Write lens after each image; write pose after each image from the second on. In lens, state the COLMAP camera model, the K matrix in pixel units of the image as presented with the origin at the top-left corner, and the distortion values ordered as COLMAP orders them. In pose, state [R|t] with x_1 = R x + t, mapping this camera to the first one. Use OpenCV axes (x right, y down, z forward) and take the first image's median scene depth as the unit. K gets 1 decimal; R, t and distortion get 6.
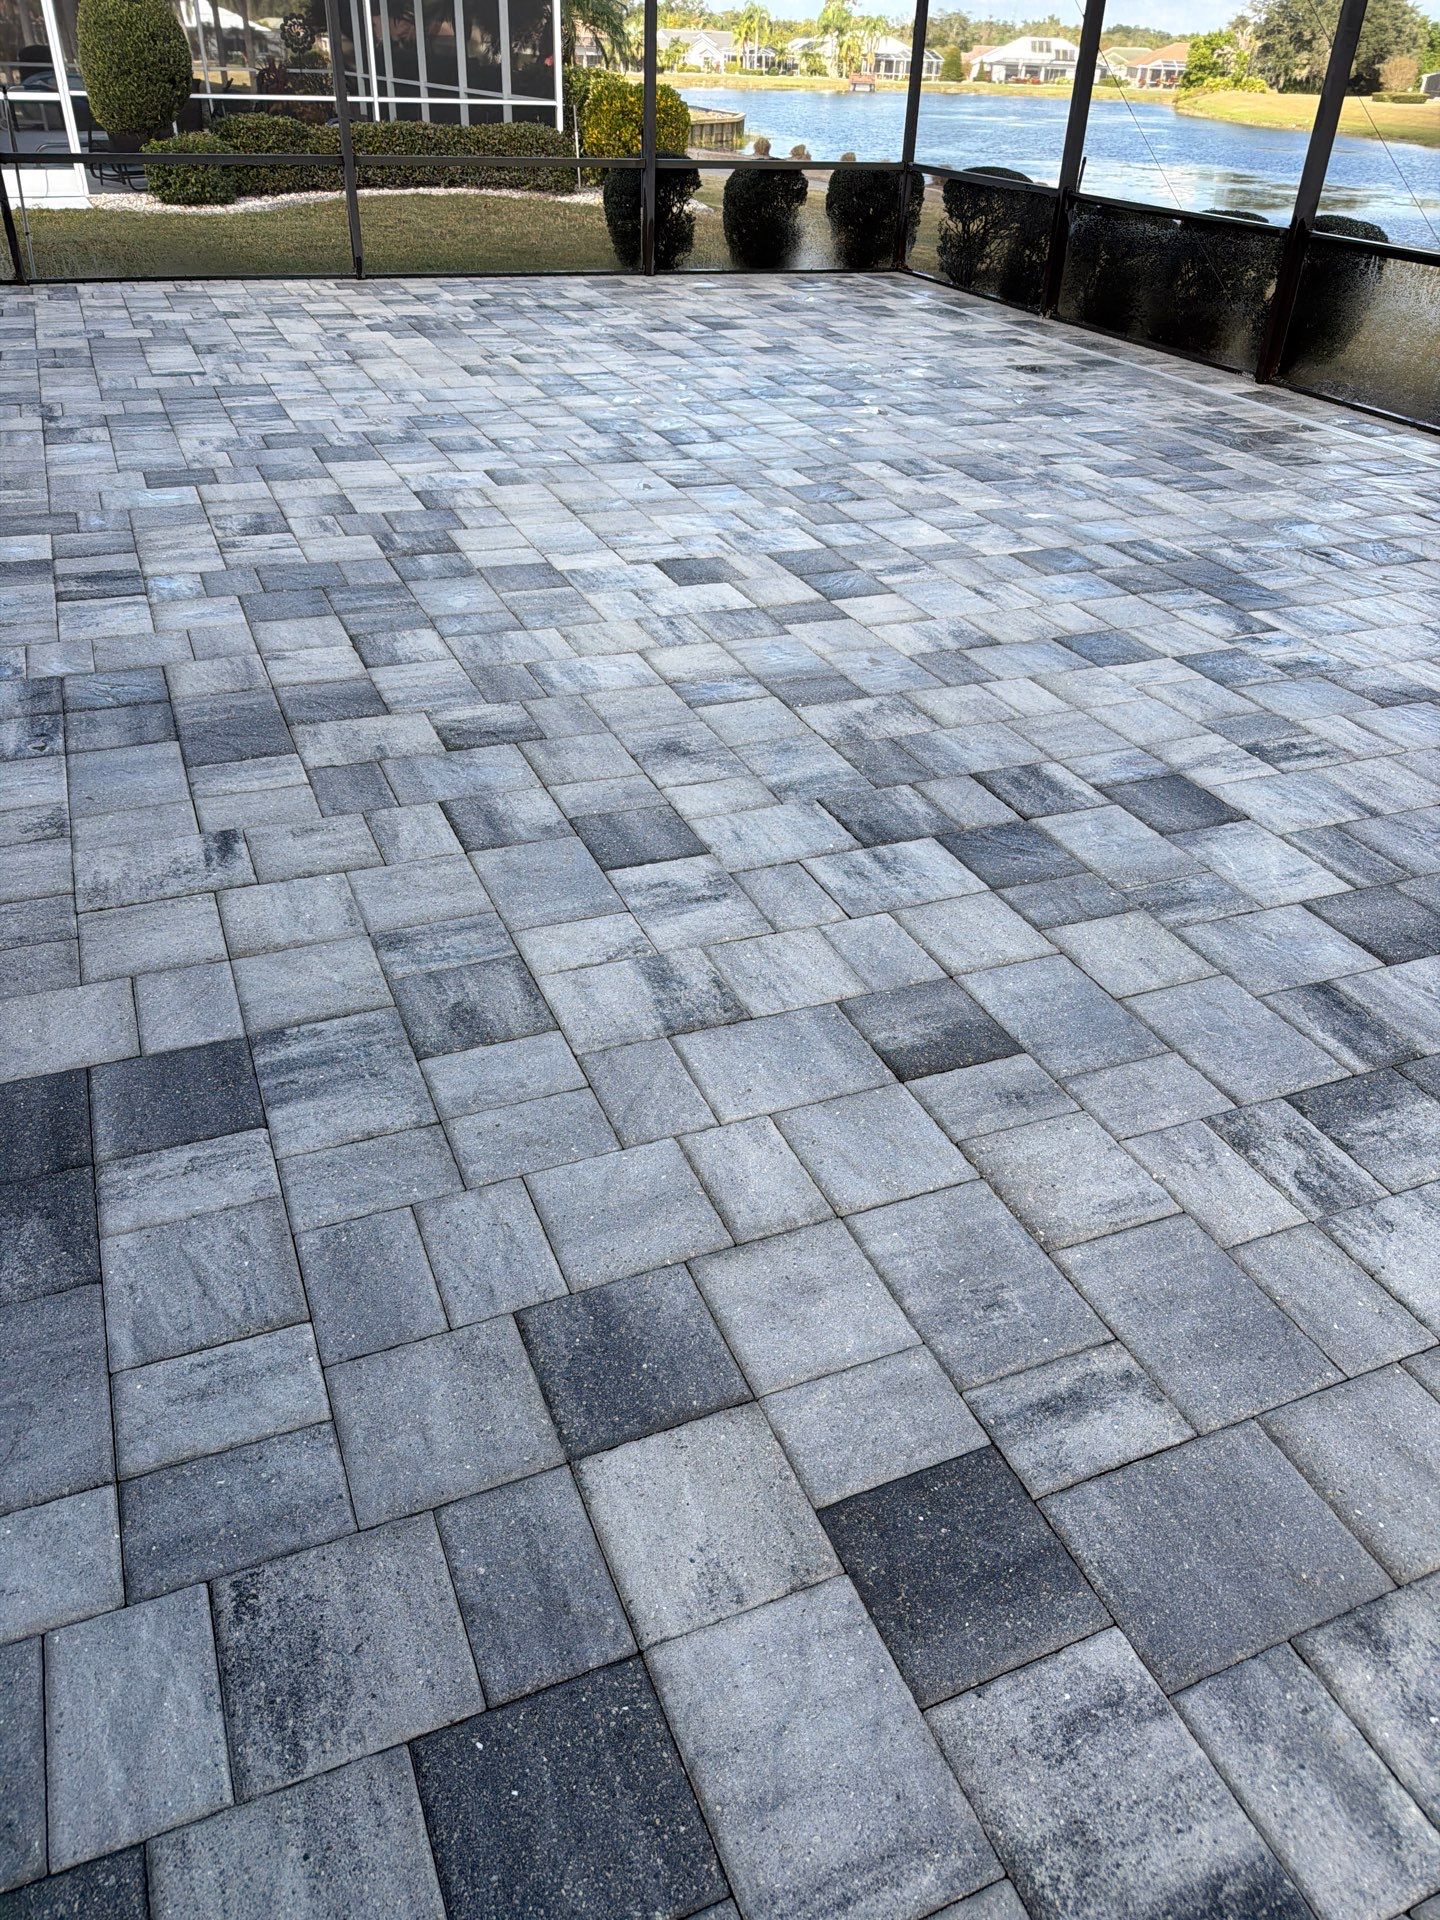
lens RADIAL K [[1355.1, 0, 726.2], [0, 1355.1, 949.4], [0, 0, 1]] dist [0.036937, -0.038796]
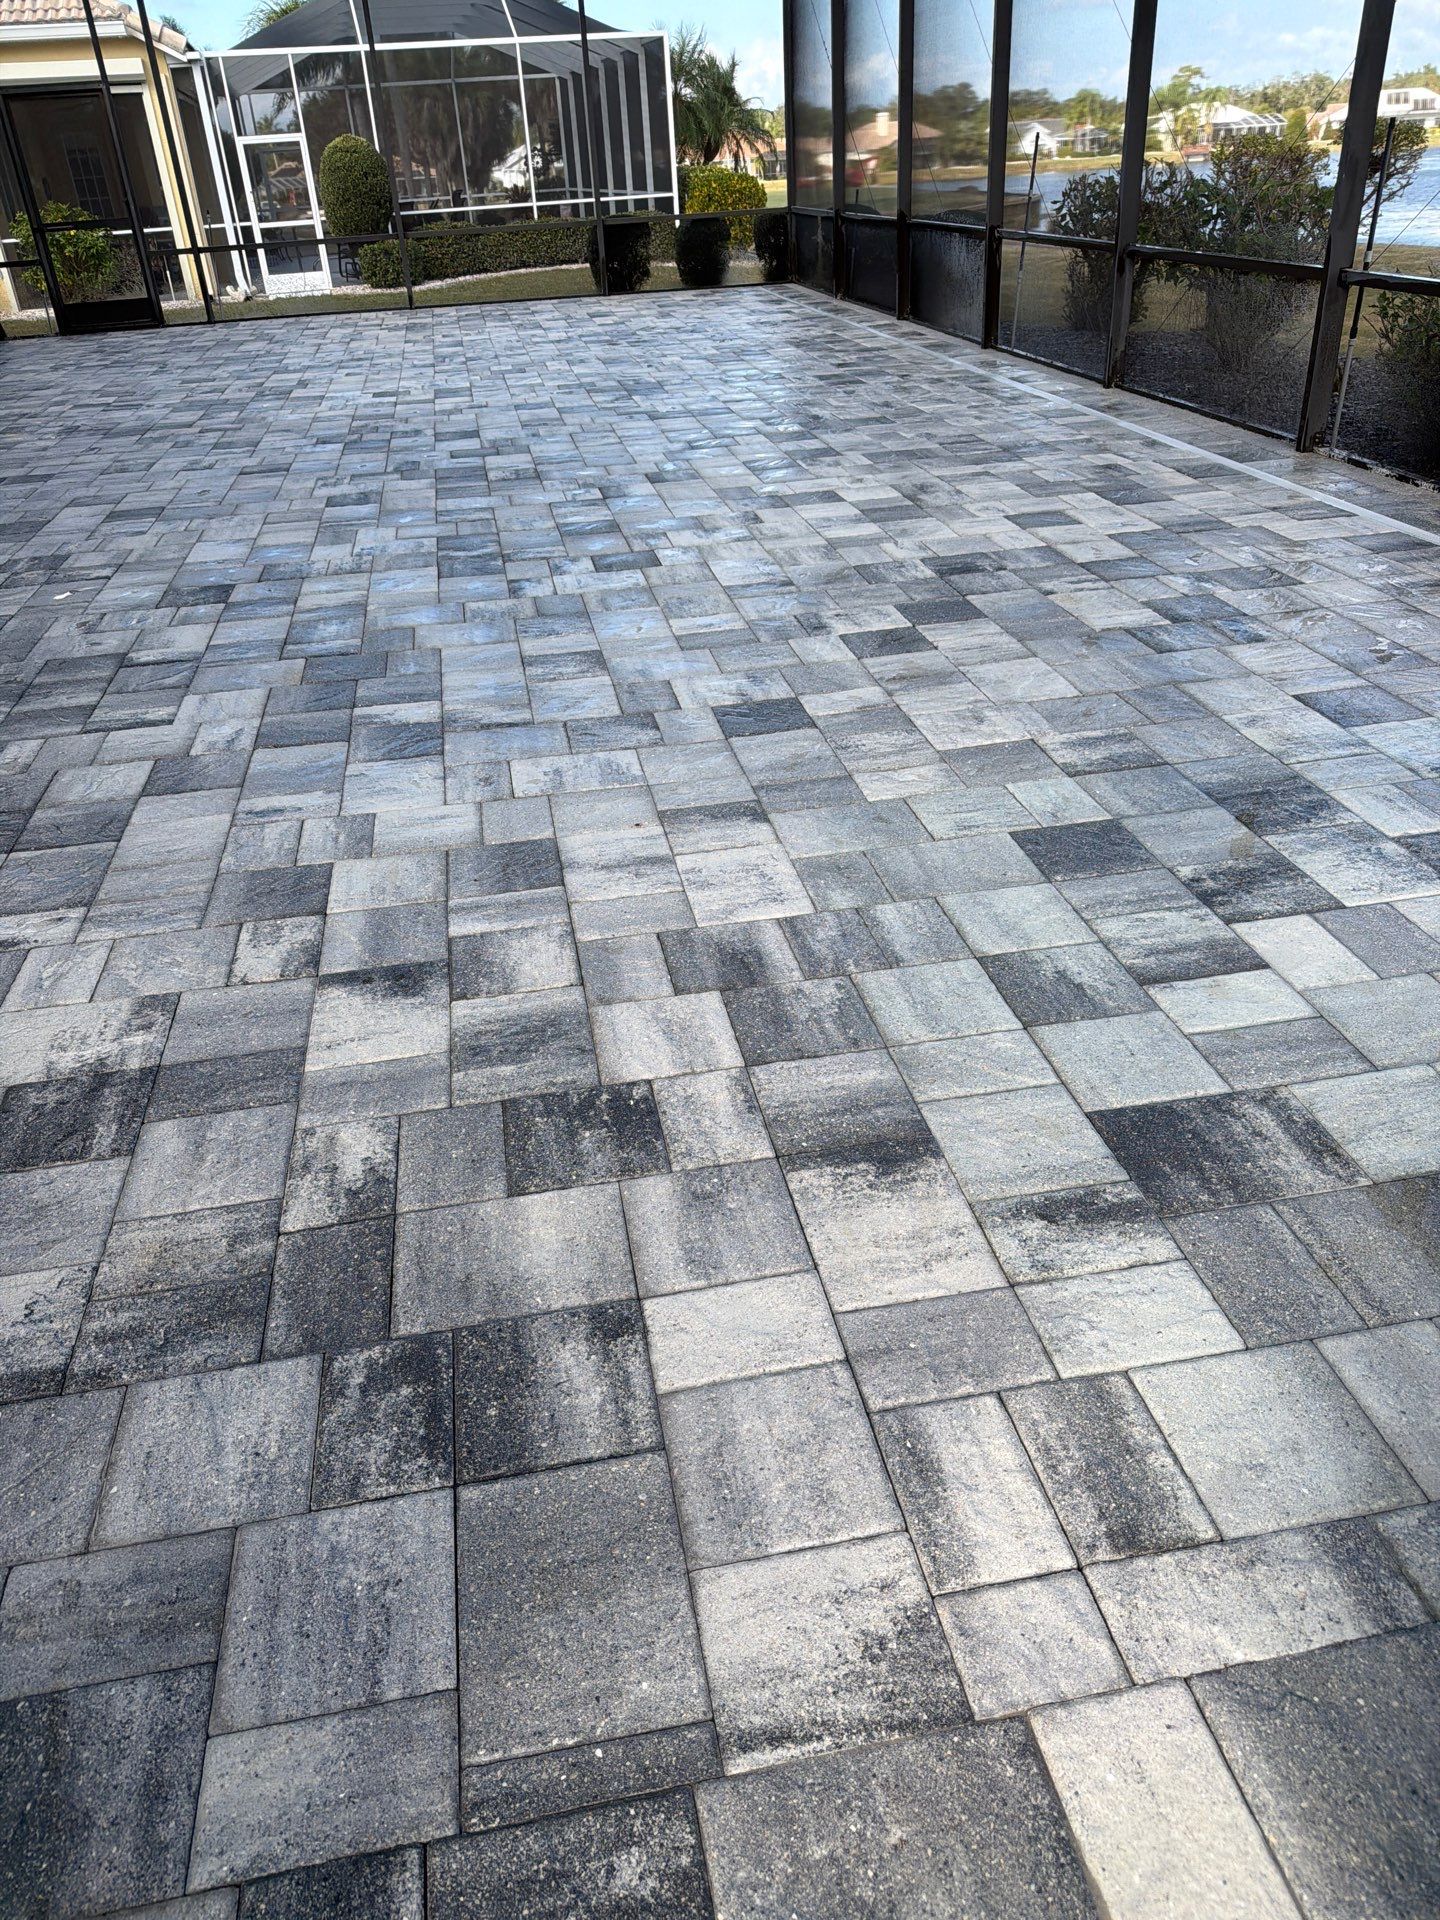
lens RADIAL K [[1355.1, 0, 708.5], [0, 1355.1, 955.4], [0, 0, 1]] dist [0.036937, -0.038796]
pose [[0.968681, 0.040382, -0.245003, 1.201875], [-0.053151, 0.997539, -0.045729, 0.777519], [0.242553, 0.057319, 0.968443, -1.018667]]
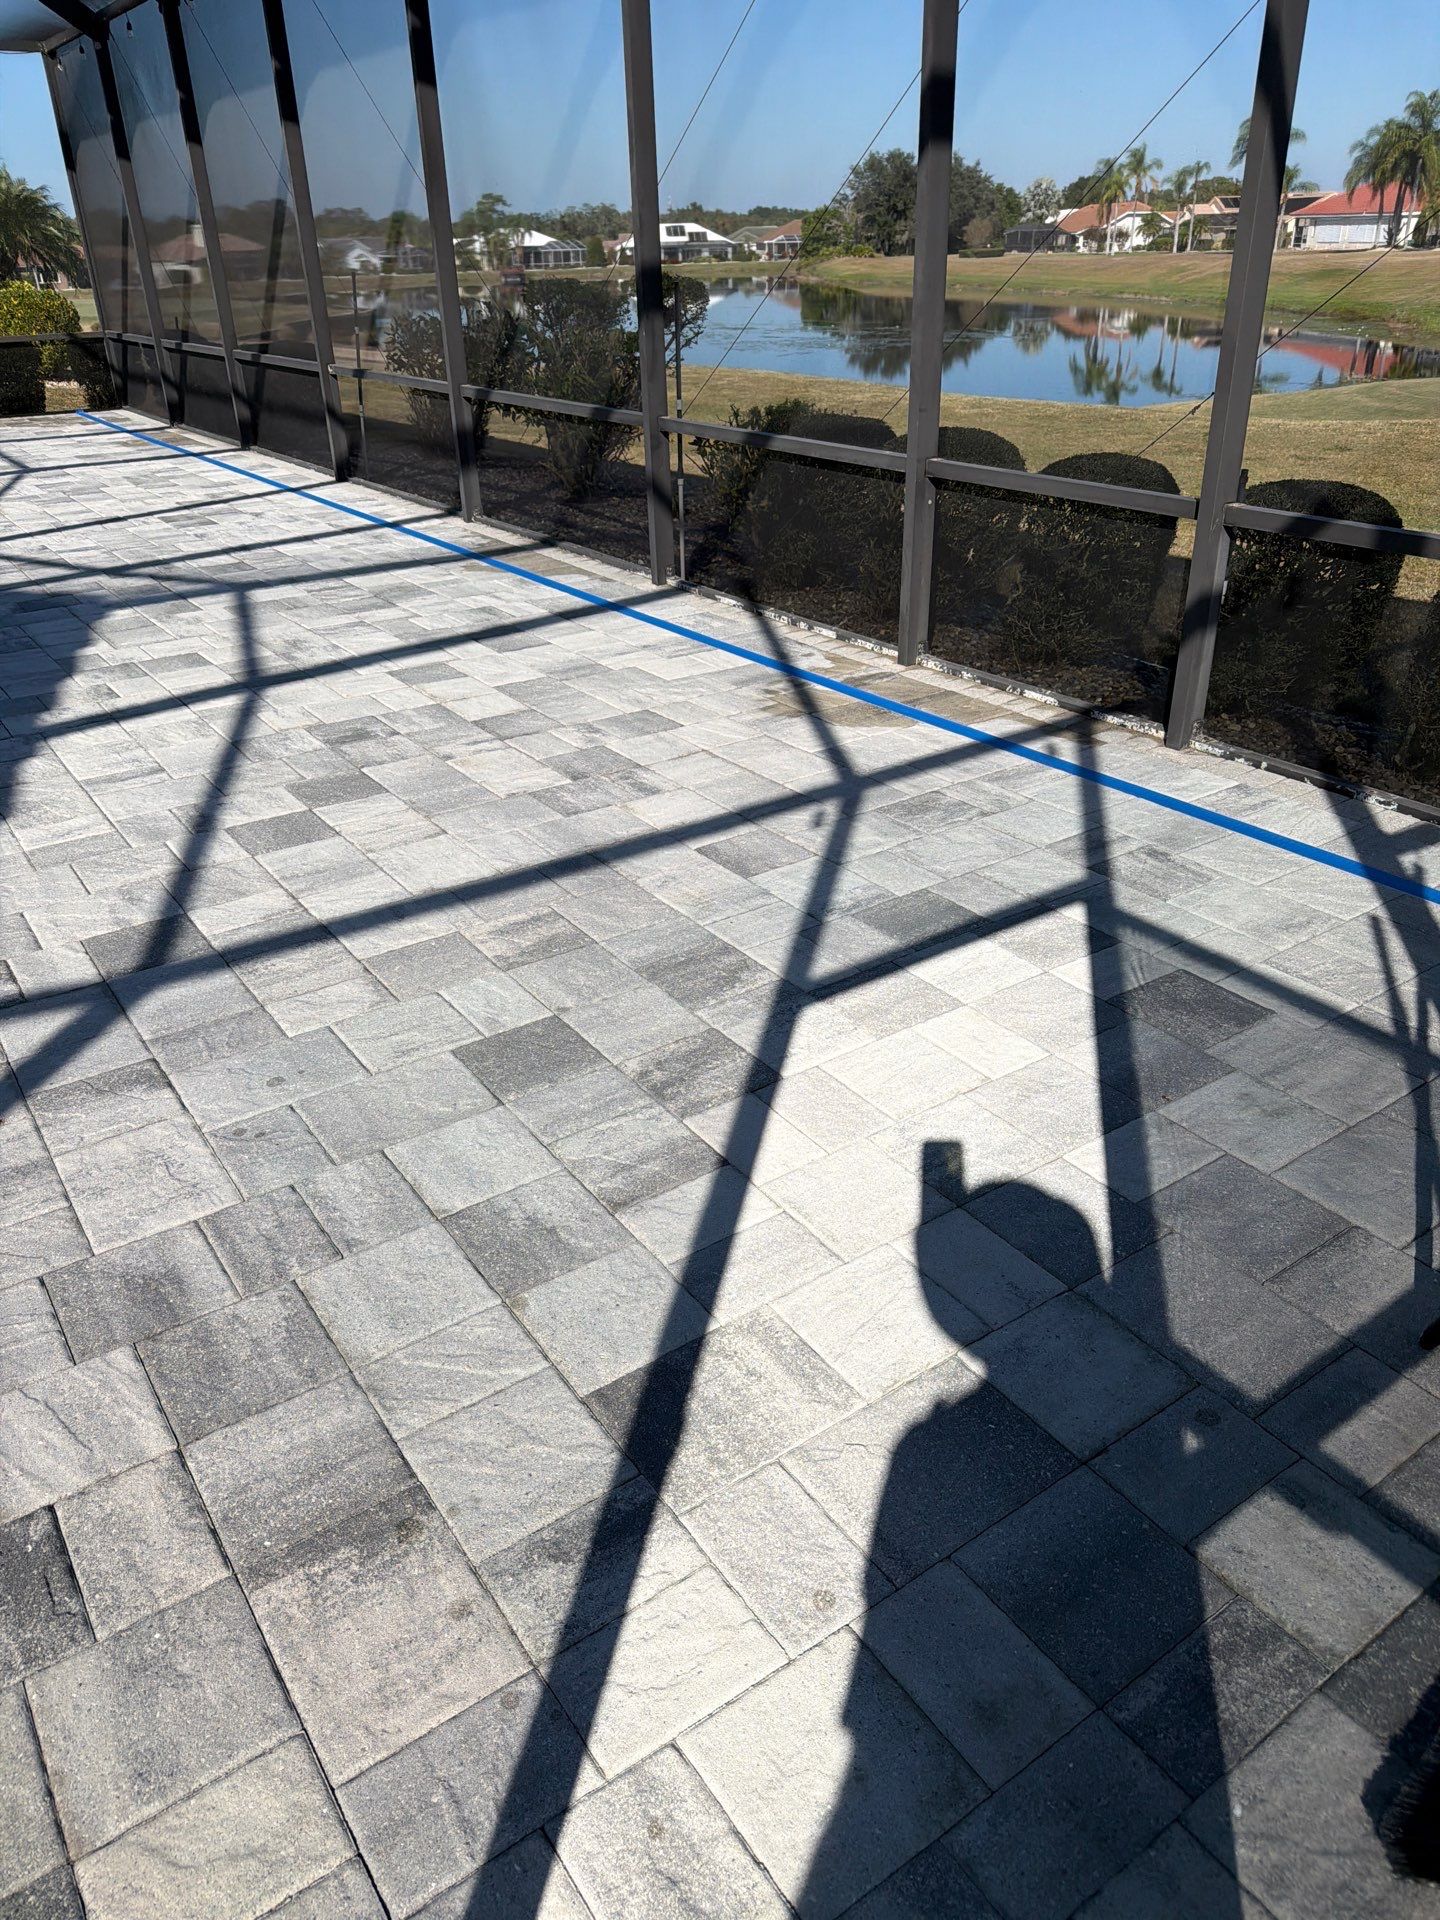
lens RADIAL K [[1355.1, 0, 720.3], [0, 1355.1, 963.2], [0, 0, 1]] dist [0.036937, -0.038796]
pose [[0.978349, -0.145139, 0.147543, 1.218286], [0.158668, 0.983715, -0.084434, 0.695469], [-0.132885, 0.106016, 0.985445, -0.962486]]
